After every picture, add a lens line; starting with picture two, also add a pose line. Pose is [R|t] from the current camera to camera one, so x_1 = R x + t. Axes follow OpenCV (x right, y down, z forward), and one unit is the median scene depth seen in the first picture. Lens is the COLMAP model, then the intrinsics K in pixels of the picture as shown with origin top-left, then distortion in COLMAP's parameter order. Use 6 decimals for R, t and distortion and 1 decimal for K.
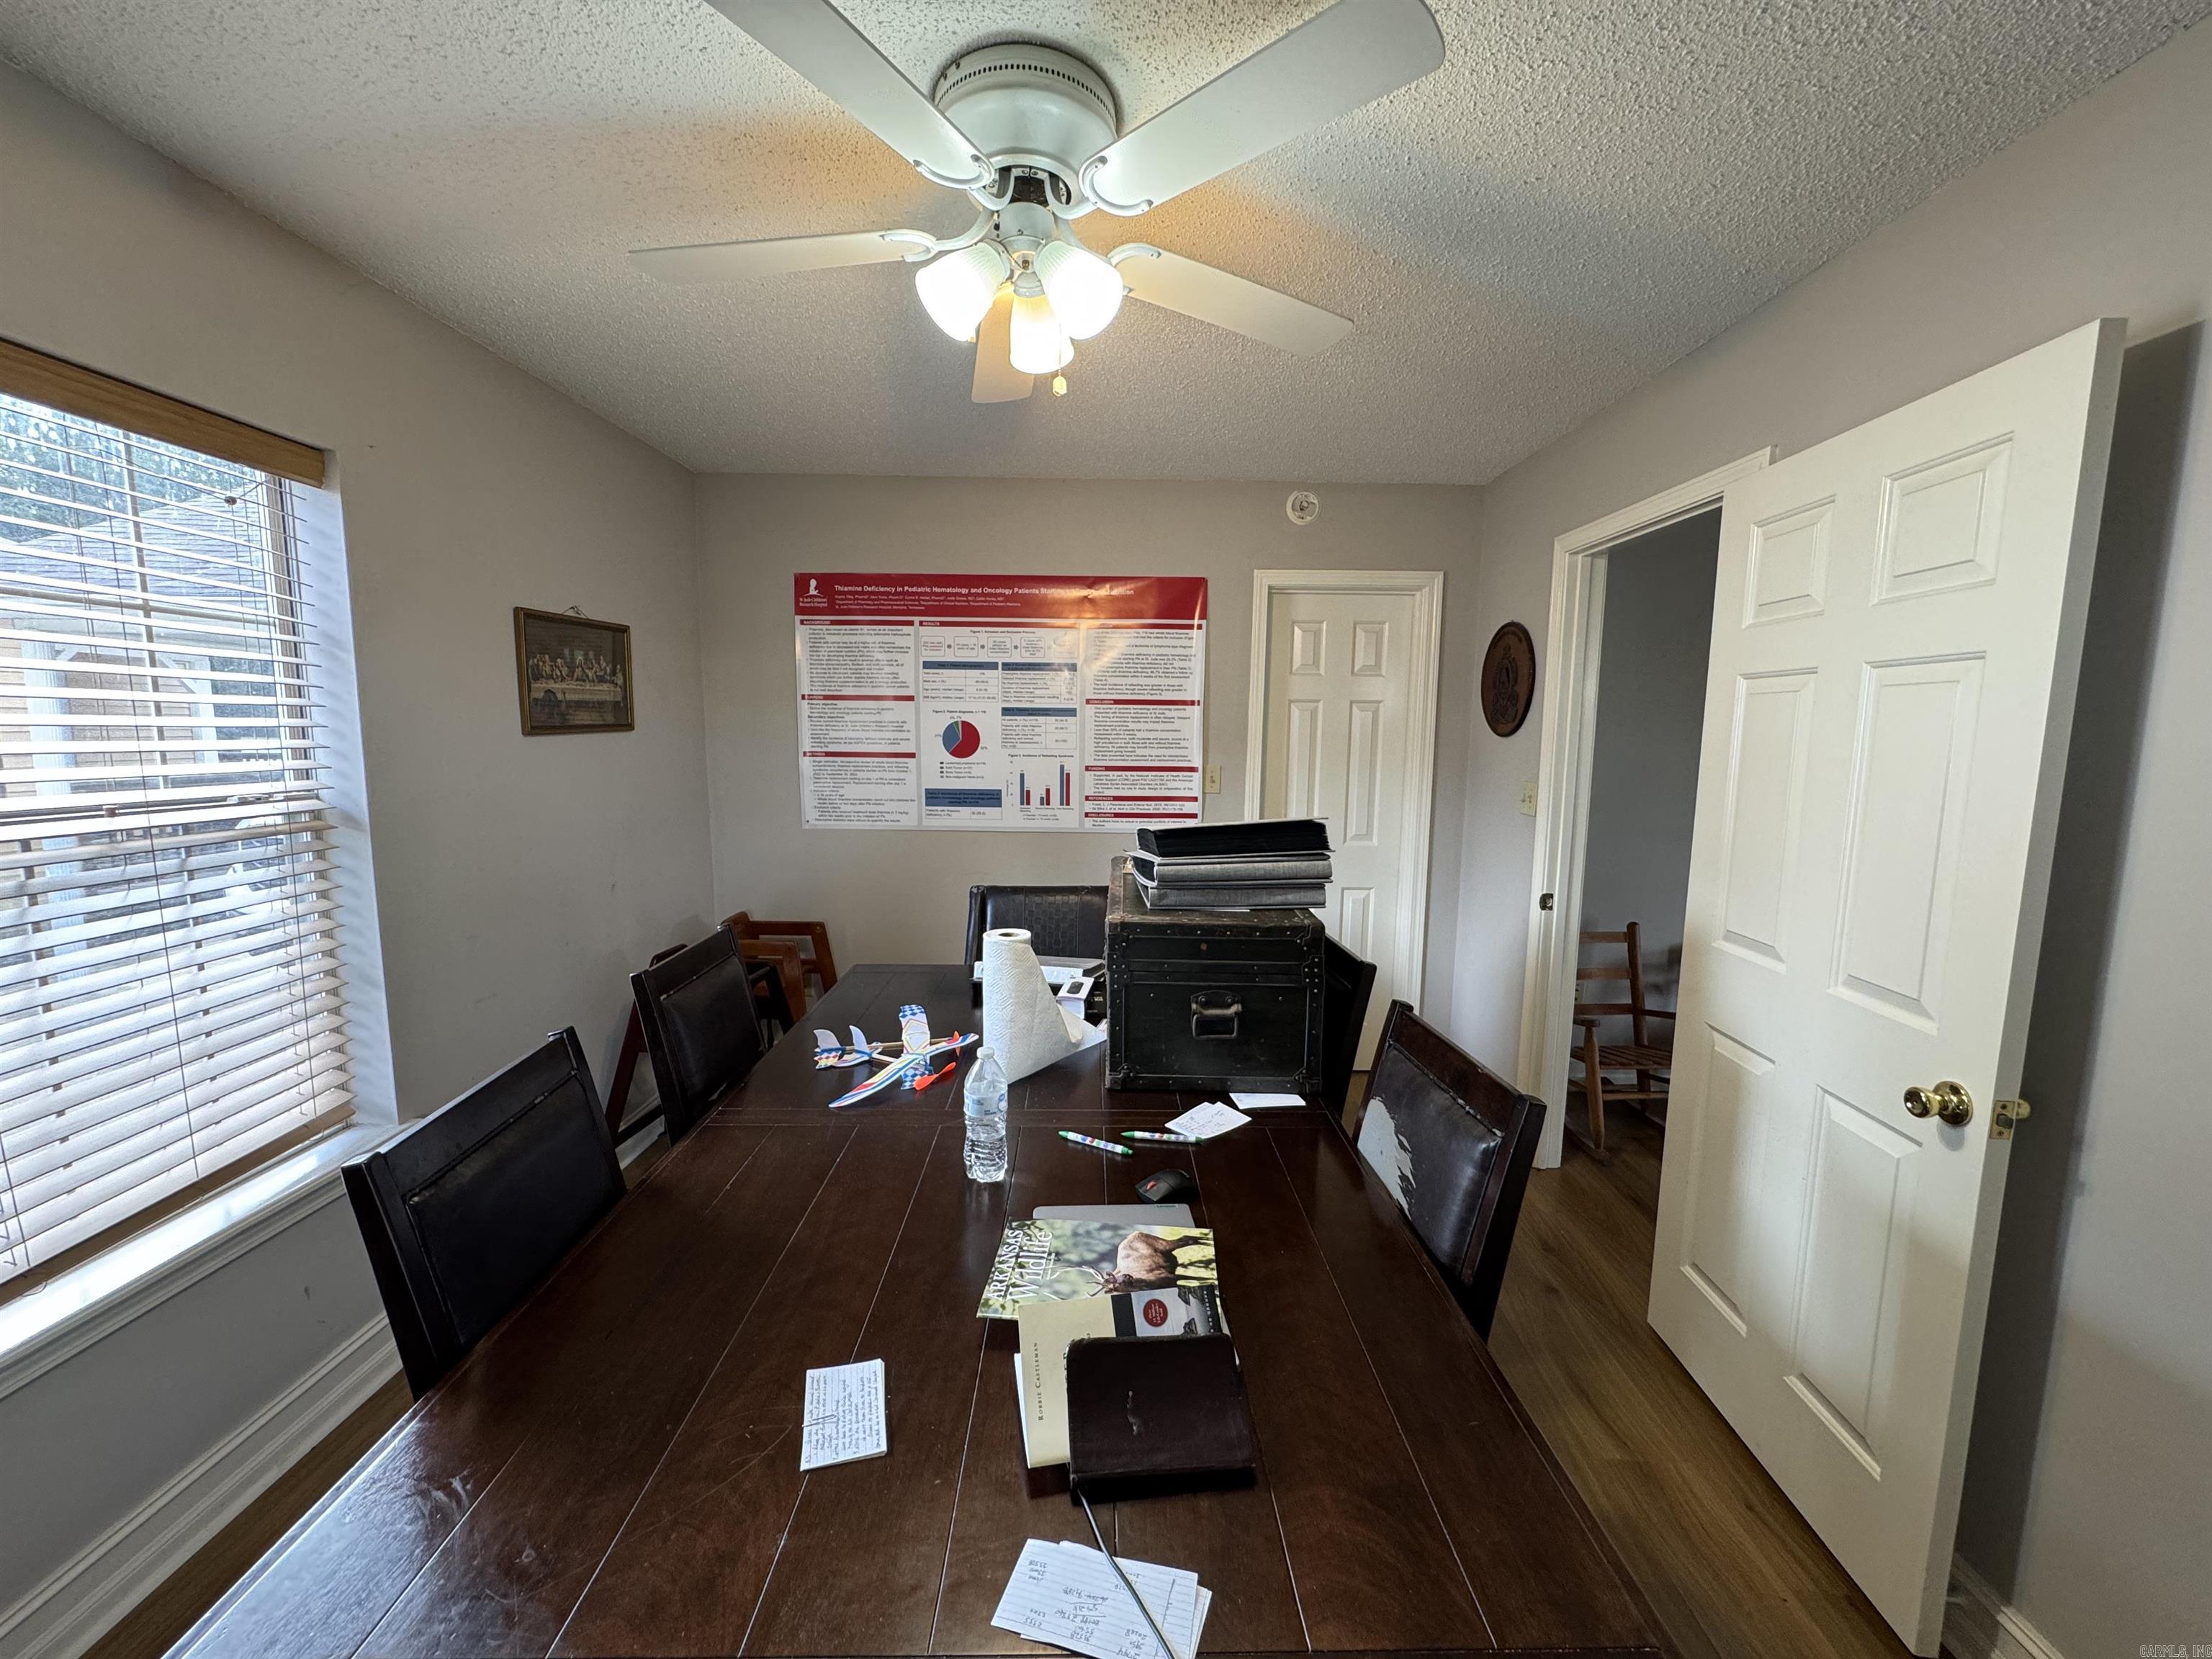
lens RADIAL K [[880.6, 0, 1106.0], [0, 880.6, 829.5], [0, 0, 1]] dist [-0.004131, 0.000420]
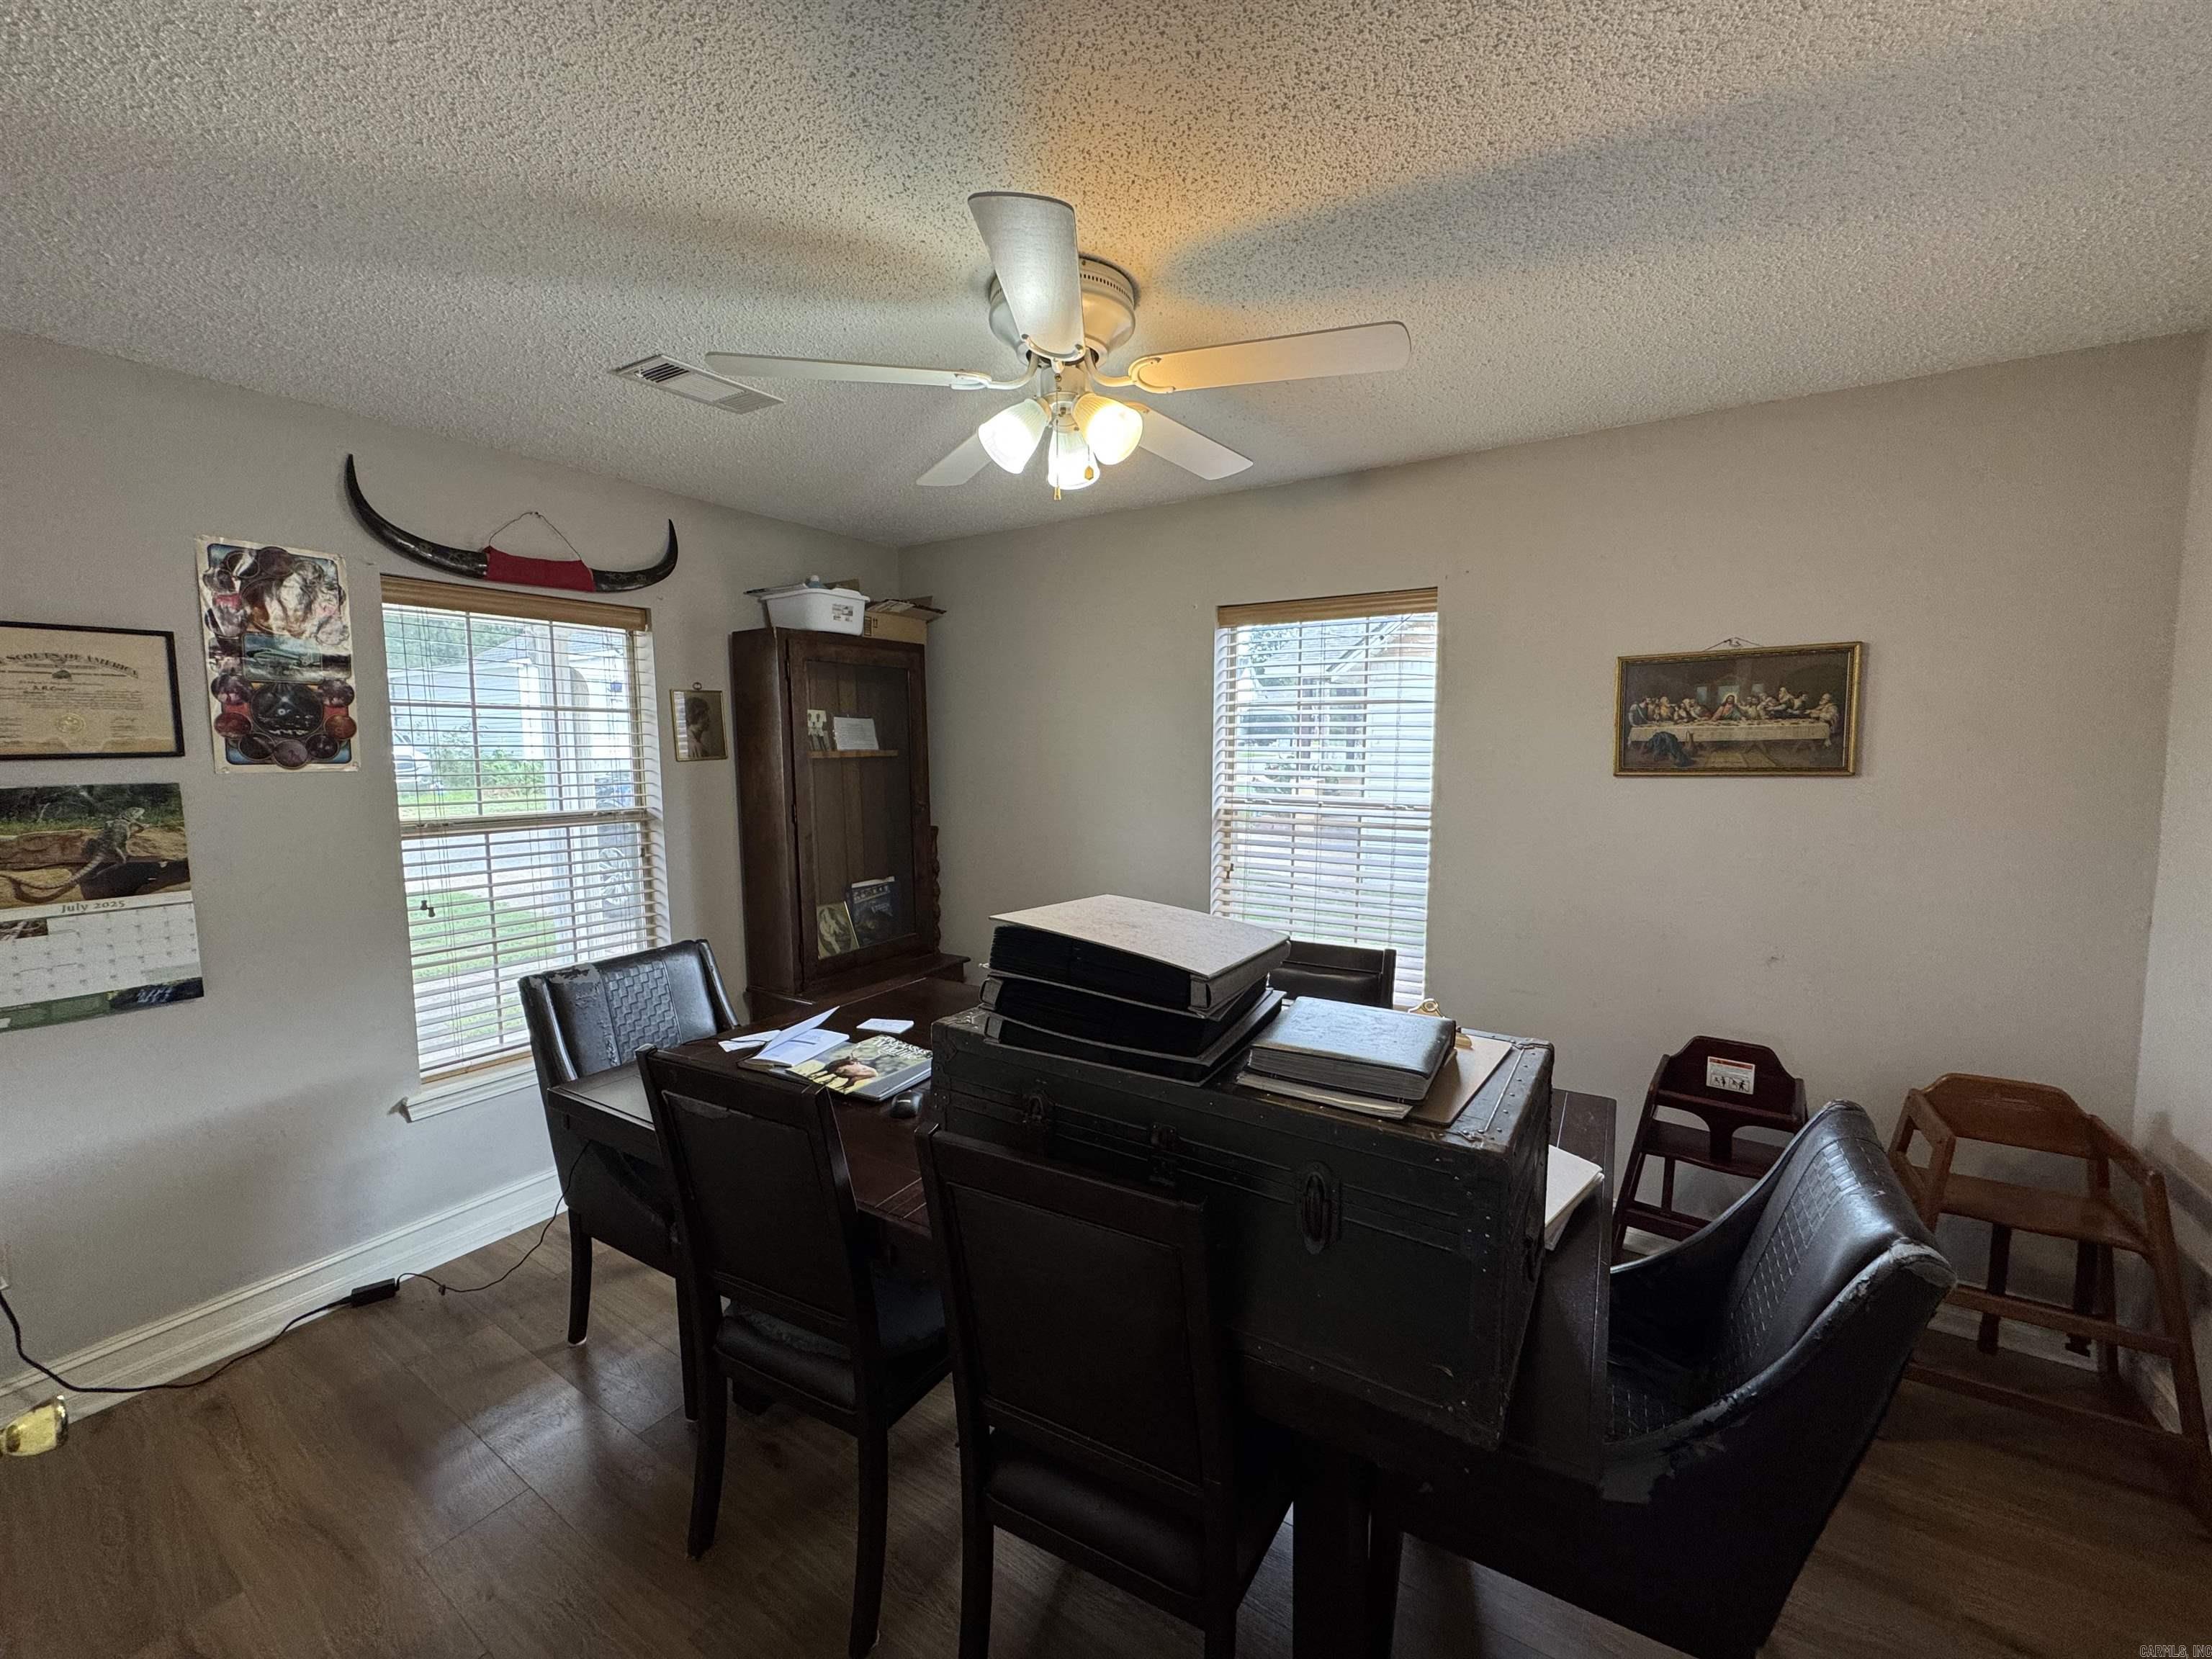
lens RADIAL K [[880.6, 0, 1106.0], [0, 880.6, 829.5], [0, 0, 1]] dist [-0.004131, 0.000420]
pose [[-0.520742, 0.071896, -0.850681, 0.541315], [-0.102242, 0.984024, 0.145752, -0.128844], [0.847570, 0.162875, -0.505072, 0.970119]]
